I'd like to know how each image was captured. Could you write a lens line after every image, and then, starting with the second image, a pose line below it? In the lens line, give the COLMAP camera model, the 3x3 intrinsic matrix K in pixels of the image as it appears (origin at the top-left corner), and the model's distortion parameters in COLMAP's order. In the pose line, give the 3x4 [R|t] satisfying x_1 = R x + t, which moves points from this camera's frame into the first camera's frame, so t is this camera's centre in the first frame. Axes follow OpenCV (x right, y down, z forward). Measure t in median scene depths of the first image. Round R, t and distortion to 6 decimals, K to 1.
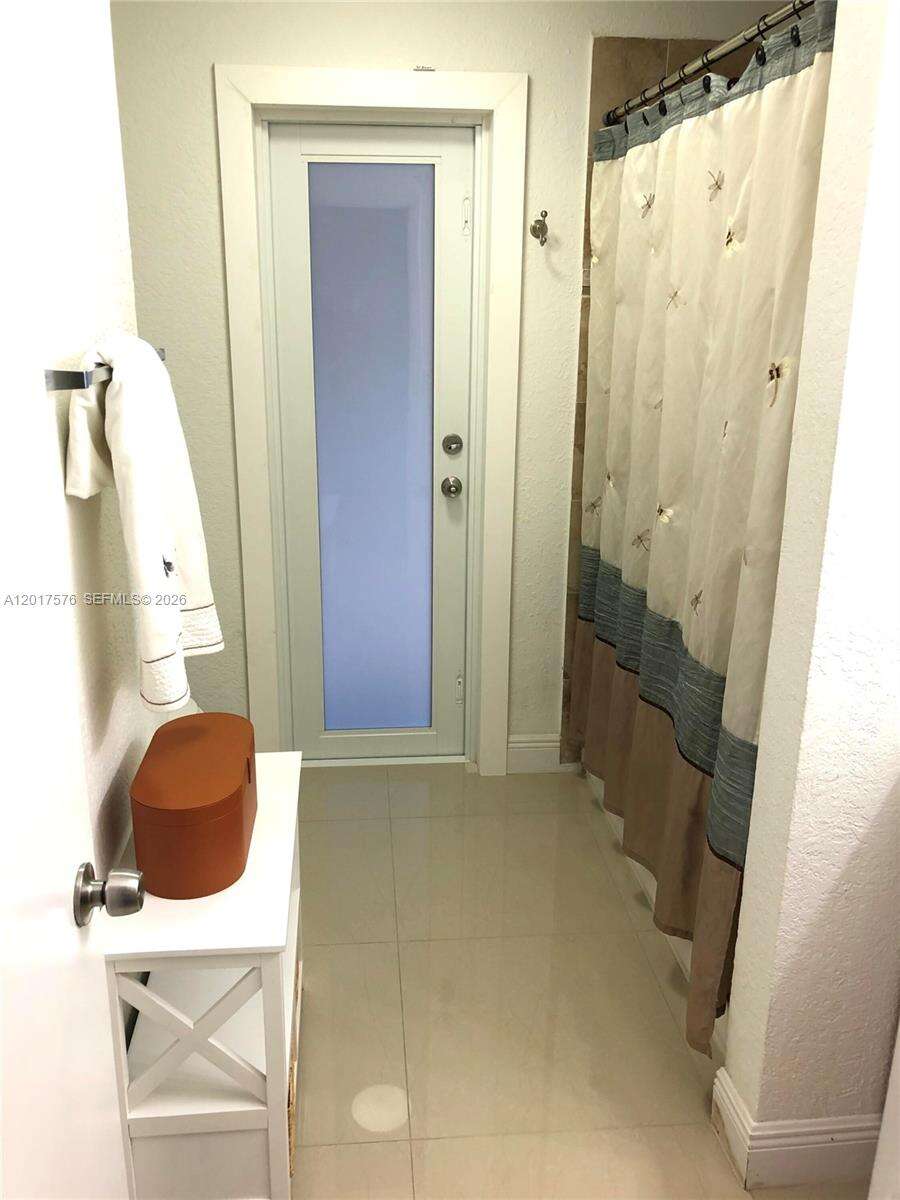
lens RADIAL K [[981.0, 0, 448.5], [0, 981.0, 612.2], [0, 0, 1]] dist [-0.001646, -0.002446]
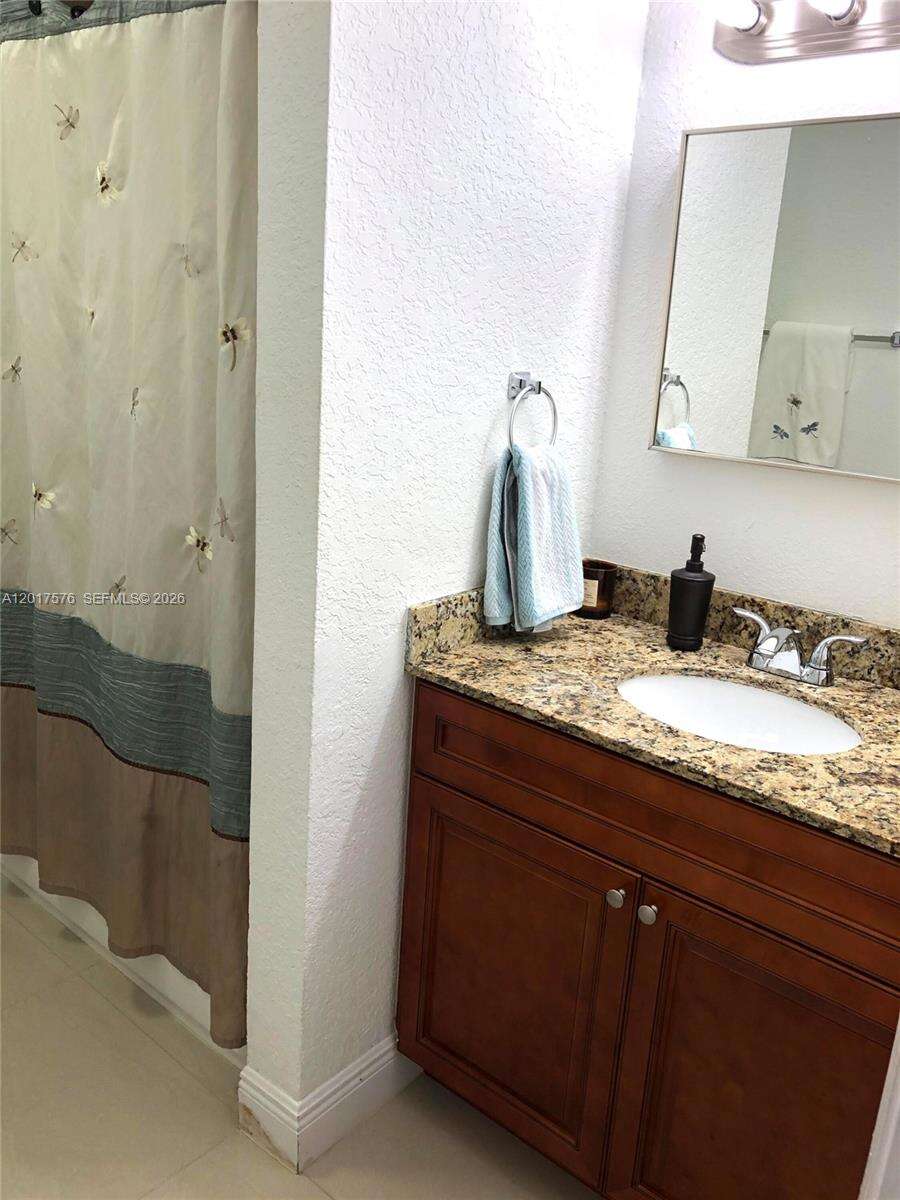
lens RADIAL K [[987.9, 0, 450.0], [0, 987.9, 600.0], [0, 0, 1]] dist [0.003615, -0.011275]
pose [[0.715608, -0.163516, 0.679093, -0.156824], [0.159522, 0.984779, 0.069022, -0.016745], [-0.680042, 0.058937, 0.730800, 0.136379]]
